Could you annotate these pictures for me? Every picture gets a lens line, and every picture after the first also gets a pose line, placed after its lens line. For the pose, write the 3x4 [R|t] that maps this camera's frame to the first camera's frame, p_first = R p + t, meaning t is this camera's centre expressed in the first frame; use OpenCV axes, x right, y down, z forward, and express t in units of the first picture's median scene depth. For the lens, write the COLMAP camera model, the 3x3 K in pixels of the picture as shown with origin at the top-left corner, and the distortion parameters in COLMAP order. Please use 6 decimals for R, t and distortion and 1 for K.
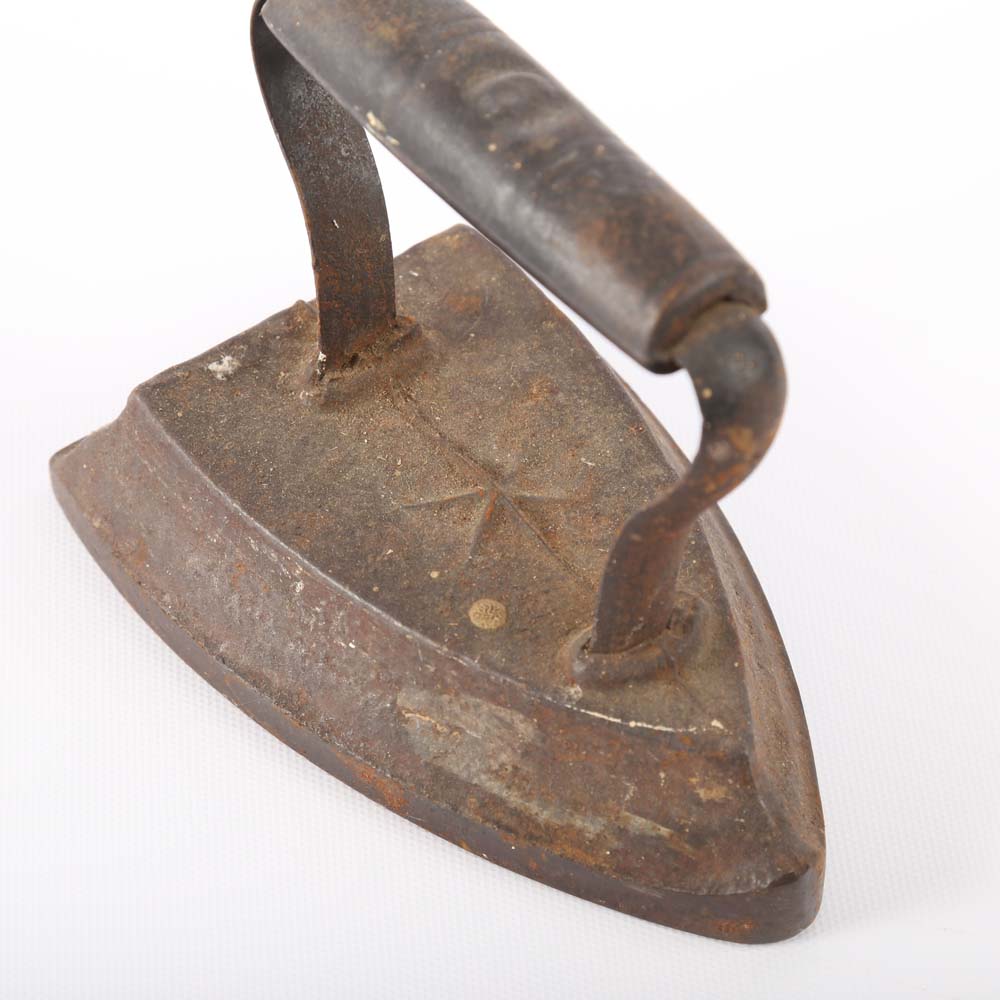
lens RADIAL K [[3590.8, 0, 499.4], [0, 3590.8, 498.1], [0, 0, 1]] dist [0.192298, 0.000000]
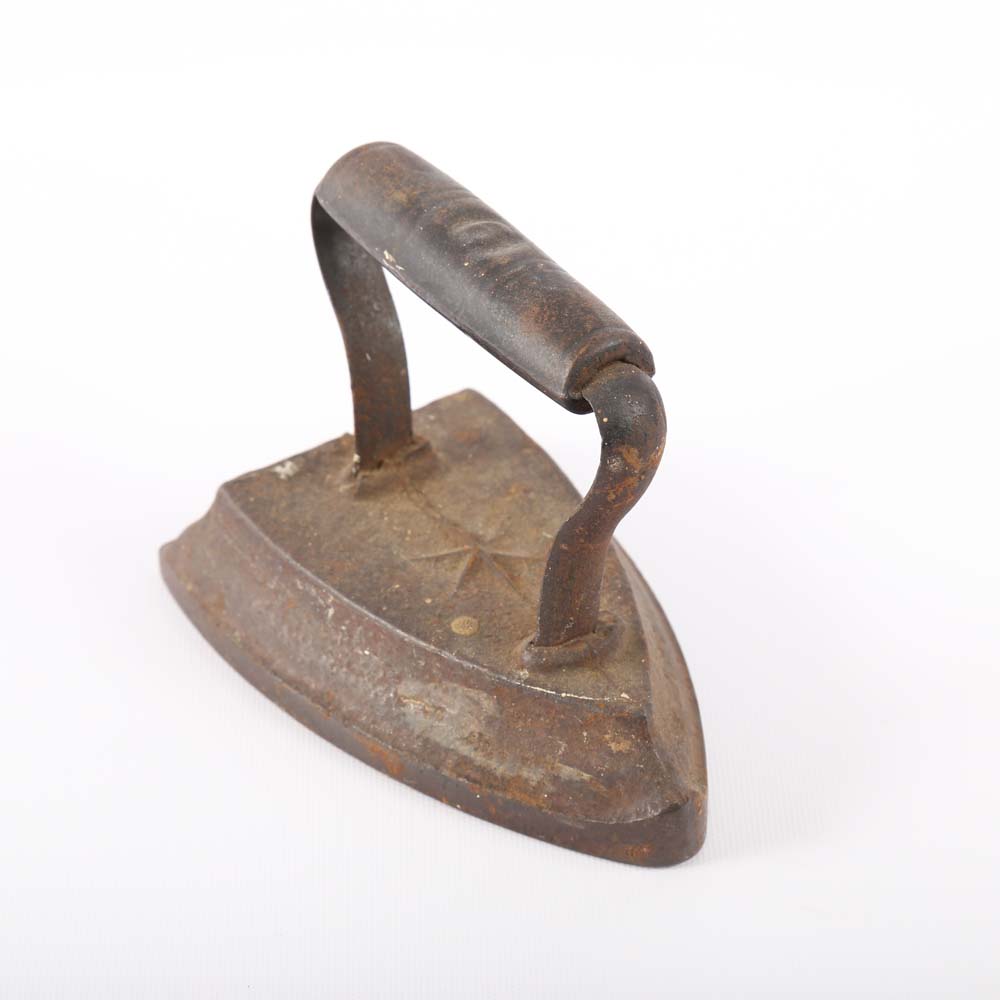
lens RADIAL K [[3590.8, 0, 501.2], [0, 3590.8, 501.3], [0, 0, 1]] dist [0.192298, 0.000000]
pose [[0.998276, 0.019211, -0.055454, 0.085805], [-0.028985, 0.983011, -0.181242, 0.233959], [0.051030, 0.182537, 0.981874, -0.354356]]
